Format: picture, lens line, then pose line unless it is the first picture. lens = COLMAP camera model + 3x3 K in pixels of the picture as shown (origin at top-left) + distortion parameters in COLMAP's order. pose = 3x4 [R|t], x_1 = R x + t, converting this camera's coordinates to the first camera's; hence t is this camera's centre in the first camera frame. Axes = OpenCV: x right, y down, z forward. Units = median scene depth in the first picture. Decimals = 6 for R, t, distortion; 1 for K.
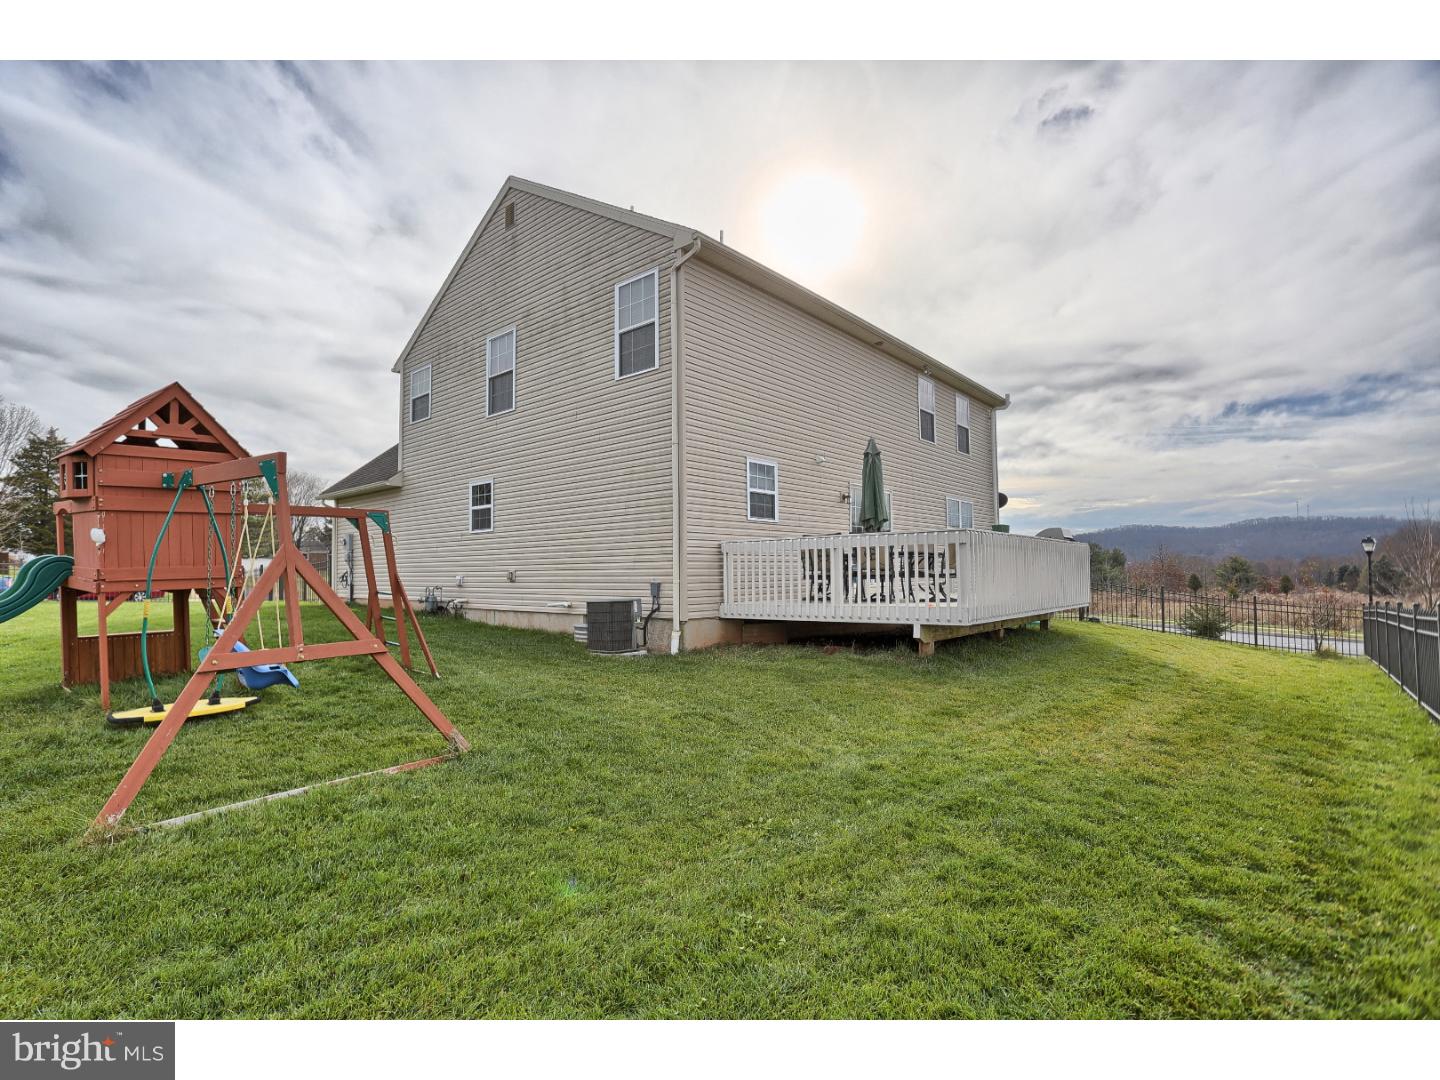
lens RADIAL K [[716.6, 0, 691.3], [0, 716.6, 546.7], [0, 0, 1]] dist [-0.067817, 0.037349]
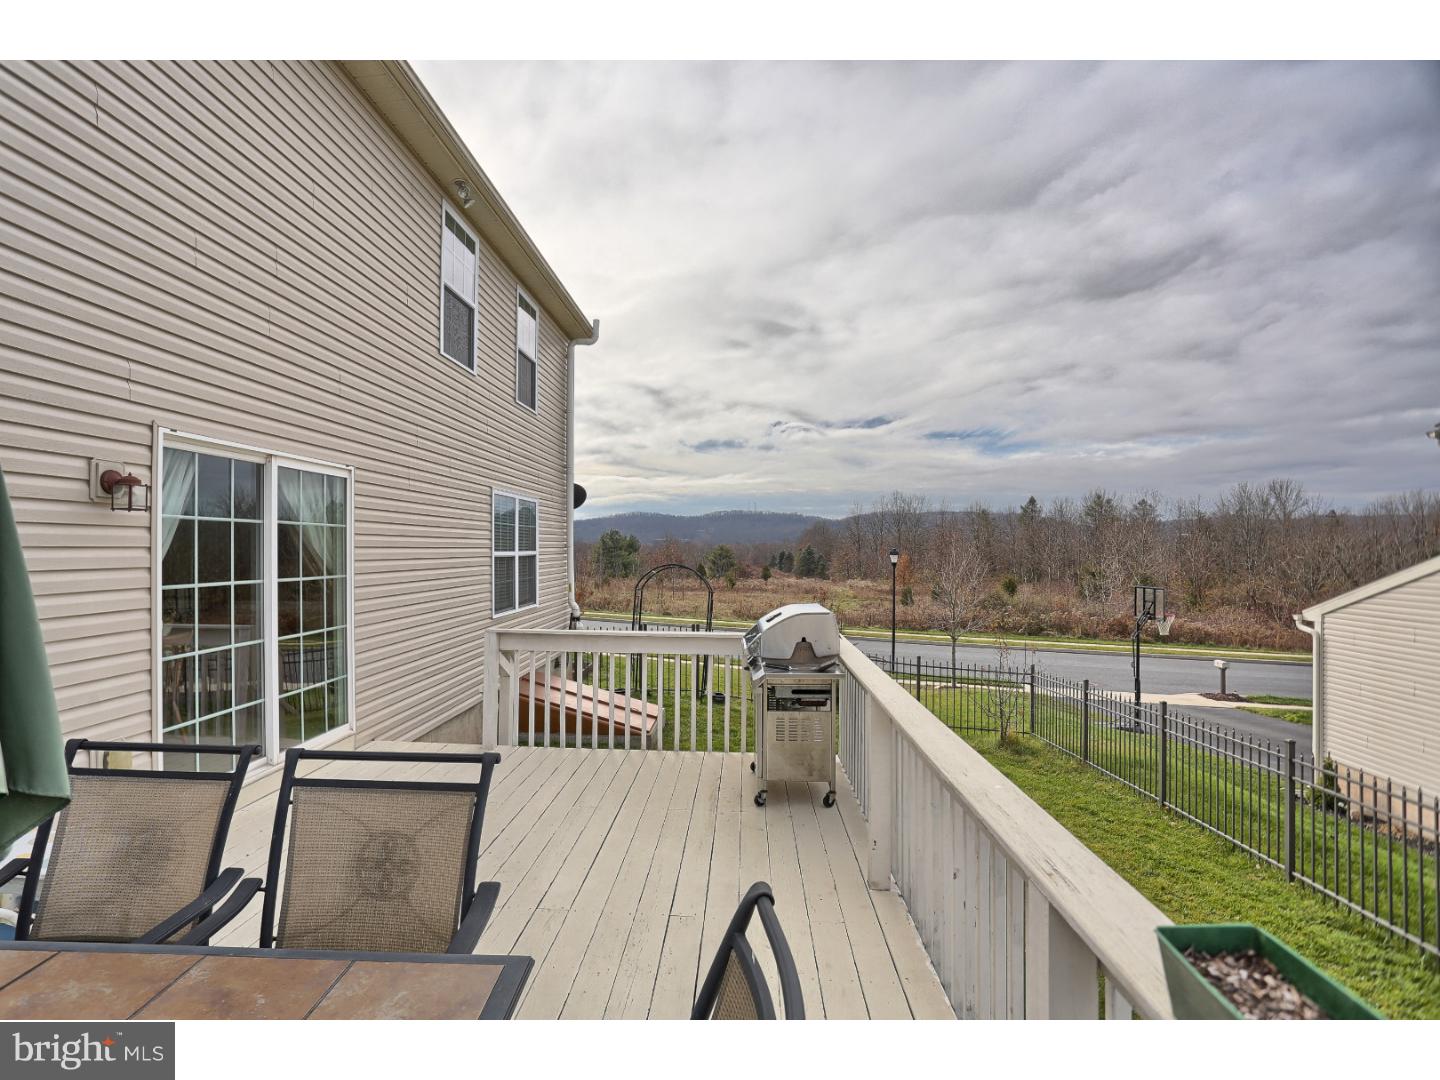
lens RADIAL K [[716.6, 0, 691.3], [0, 716.6, 546.7], [0, 0, 1]] dist [-0.067817, 0.037349]
pose [[0.803246, 0.013254, 0.595500, 0.155591], [-0.031146, 0.999319, 0.019769, -0.038880], [-0.594833, -0.034426, 0.803112, 0.459748]]
